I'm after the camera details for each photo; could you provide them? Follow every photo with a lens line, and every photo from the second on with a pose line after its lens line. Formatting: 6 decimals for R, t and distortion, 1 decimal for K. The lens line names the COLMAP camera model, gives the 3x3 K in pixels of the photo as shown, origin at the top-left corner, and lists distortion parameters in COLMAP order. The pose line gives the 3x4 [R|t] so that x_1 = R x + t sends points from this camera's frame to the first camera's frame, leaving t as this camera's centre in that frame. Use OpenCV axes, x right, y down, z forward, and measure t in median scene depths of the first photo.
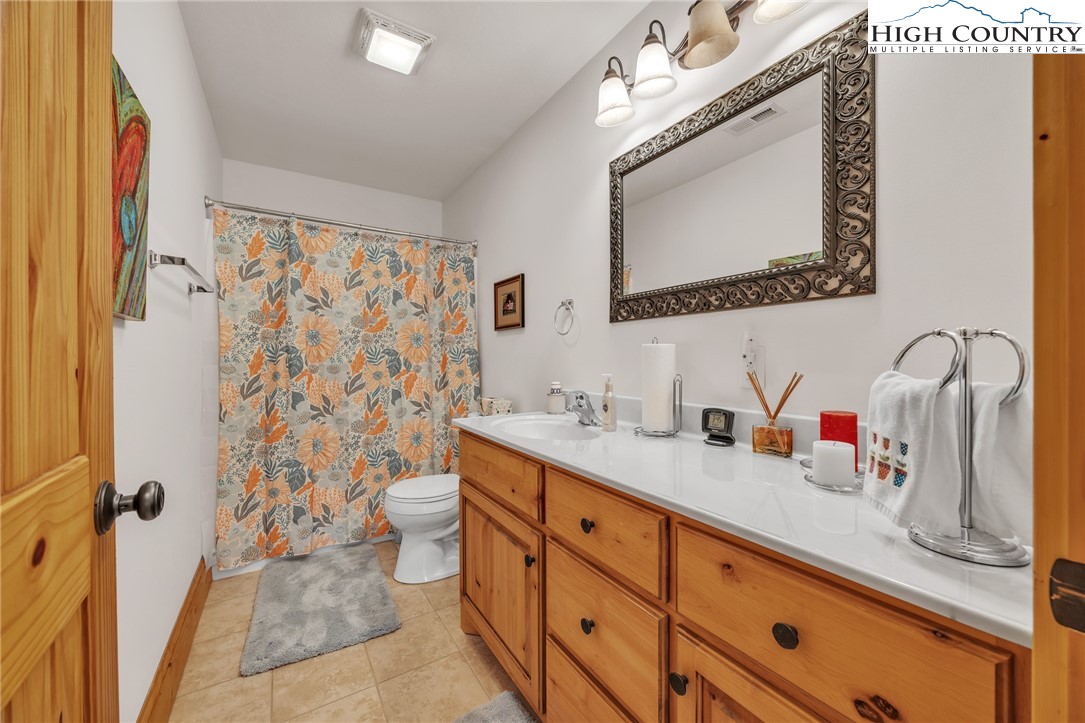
lens RADIAL K [[417.9, 0, 542.5], [0, 417.9, 361.5], [0, 0, 1]] dist [0.000388, 0.000015]
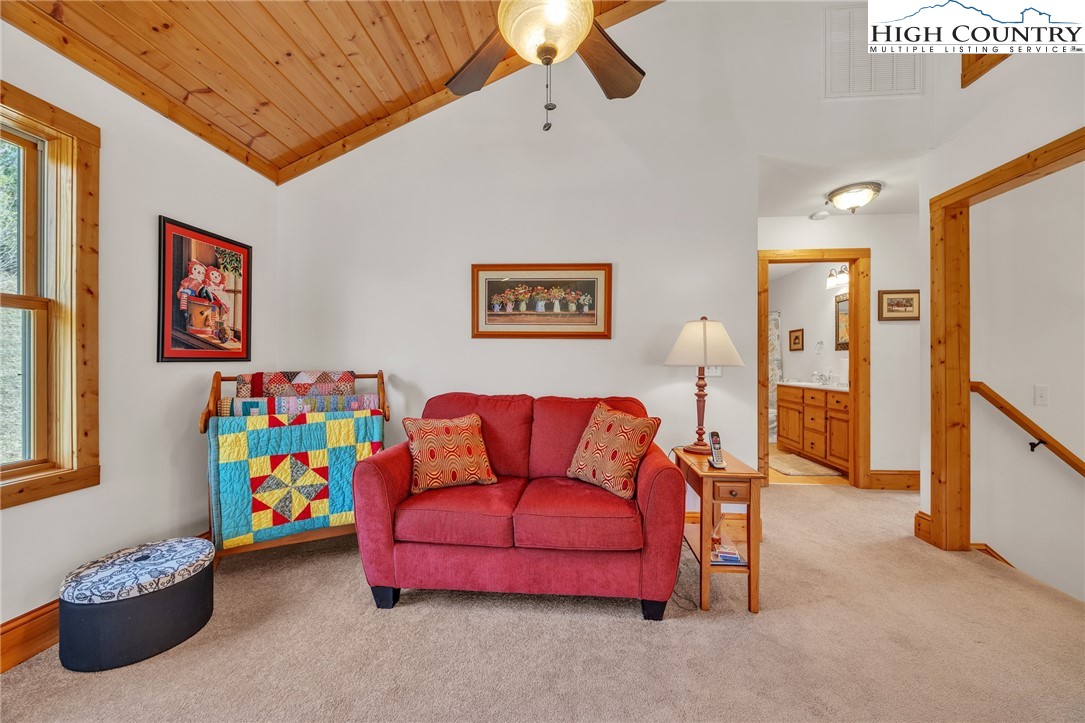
lens RADIAL K [[417.9, 0, 542.5], [0, 417.9, 361.5], [0, 0, 1]] dist [0.000388, 0.000015]
pose [[0.800680, 0.002733, -0.599086, 0.194605], [-0.009476, 0.999922, -0.008104, 0.016862], [0.599017, 0.012166, 0.800644, -1.829035]]
